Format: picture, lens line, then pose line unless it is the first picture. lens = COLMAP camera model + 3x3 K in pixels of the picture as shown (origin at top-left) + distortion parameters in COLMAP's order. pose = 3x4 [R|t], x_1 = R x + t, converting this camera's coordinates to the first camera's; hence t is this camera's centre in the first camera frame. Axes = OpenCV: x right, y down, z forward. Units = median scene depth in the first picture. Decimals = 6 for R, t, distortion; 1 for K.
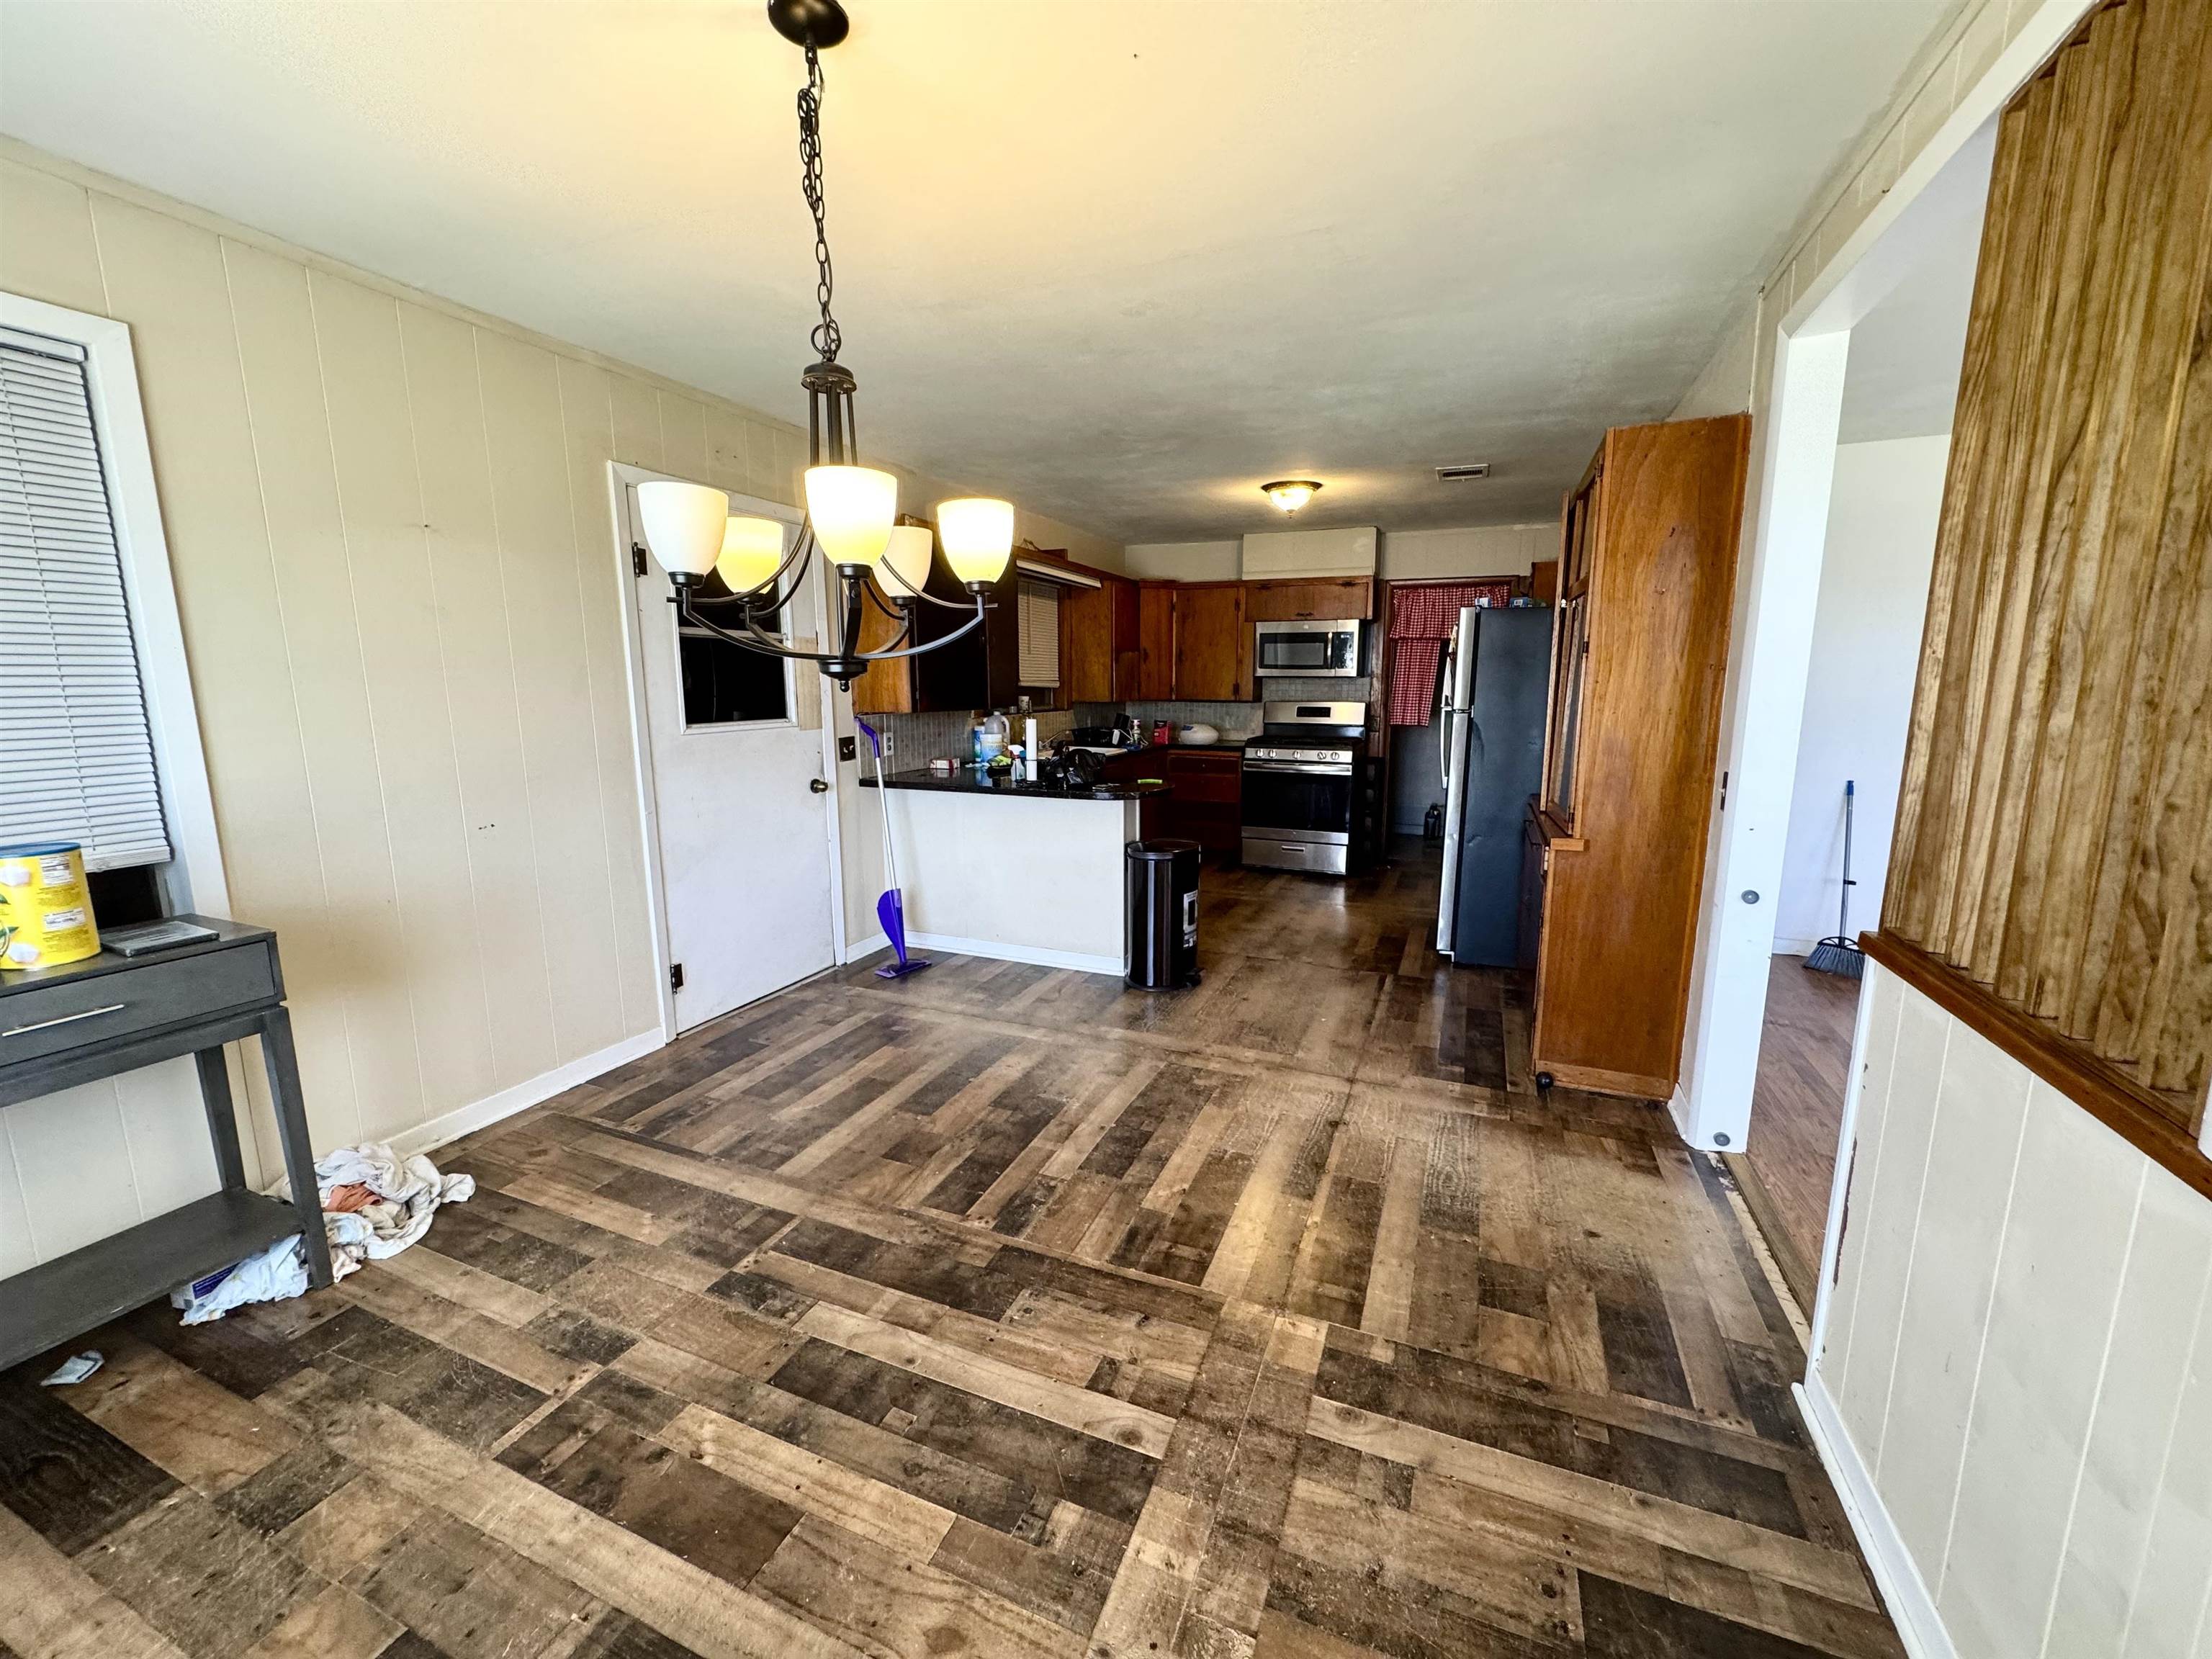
lens RADIAL K [[881.9, 0, 1107.1], [0, 881.9, 825.0], [0, 0, 1]] dist [-0.000443, -0.000121]
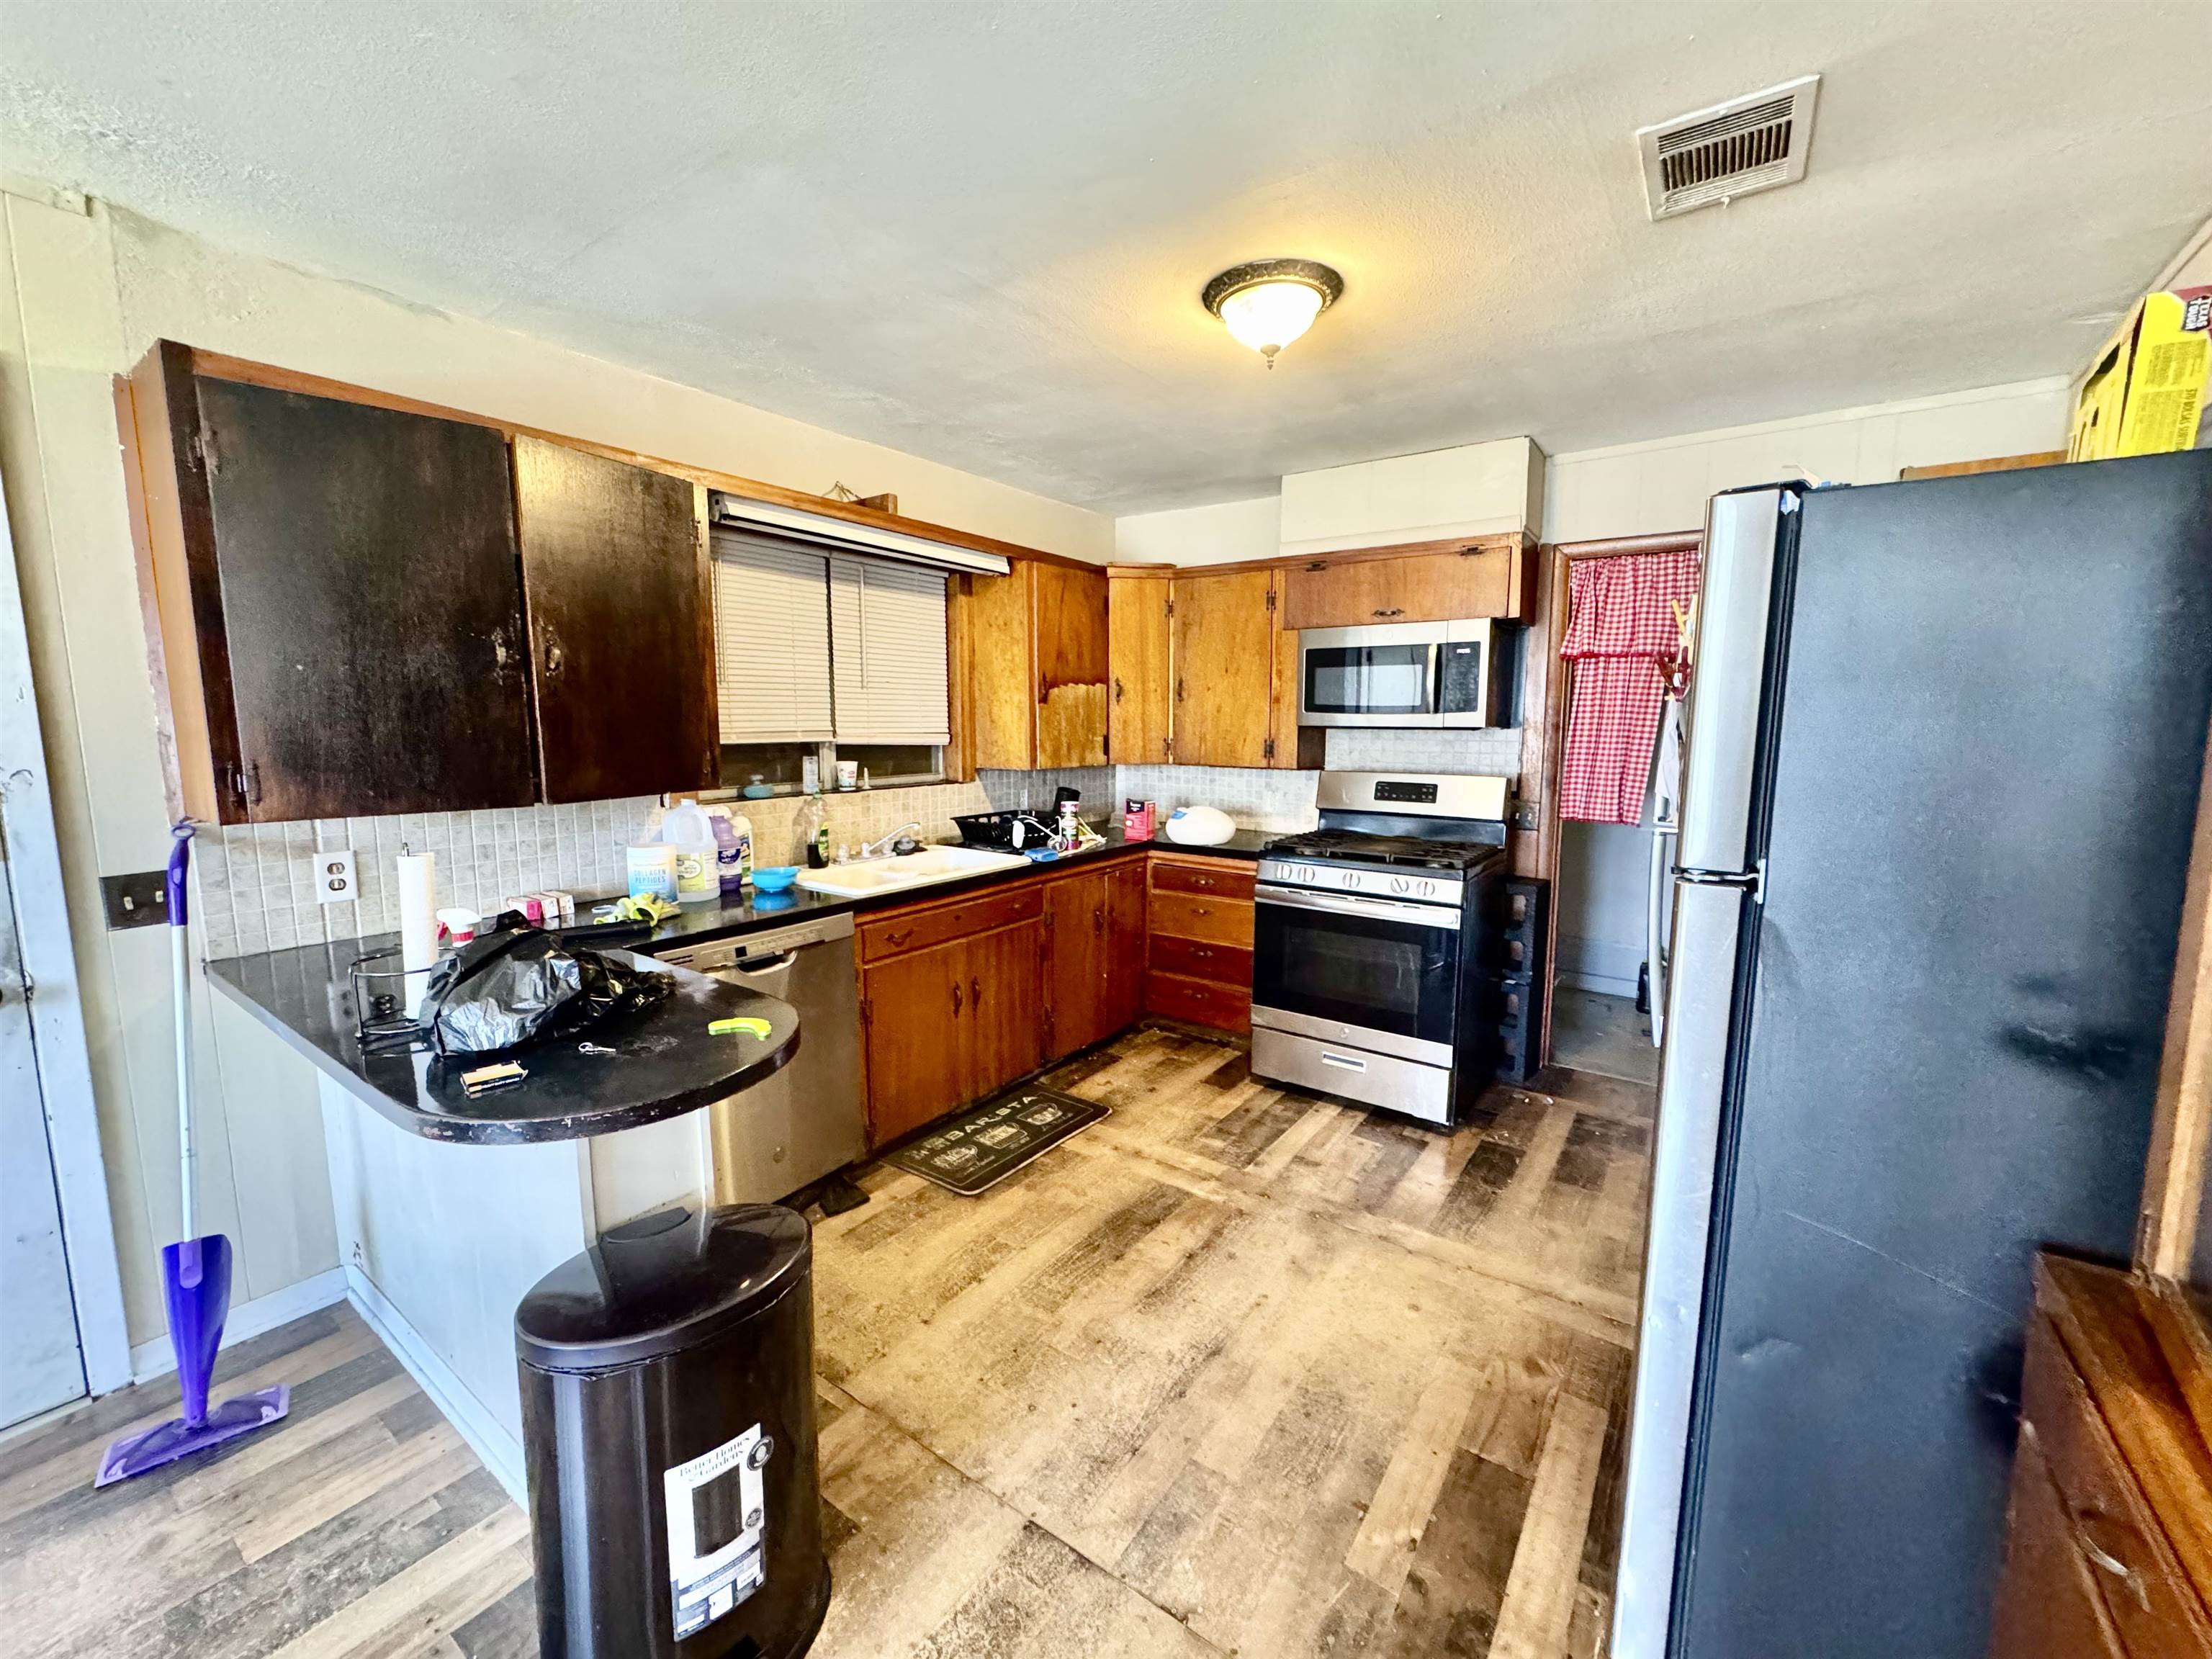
lens RADIAL K [[881.9, 0, 1107.1], [0, 881.9, 825.0], [0, 0, 1]] dist [-0.000443, -0.000121]
pose [[0.975545, 0.027772, -0.218036, 0.181393], [-0.037110, 0.998556, -0.038850, -0.083340], [0.216643, 0.045992, 0.975167, 0.452597]]
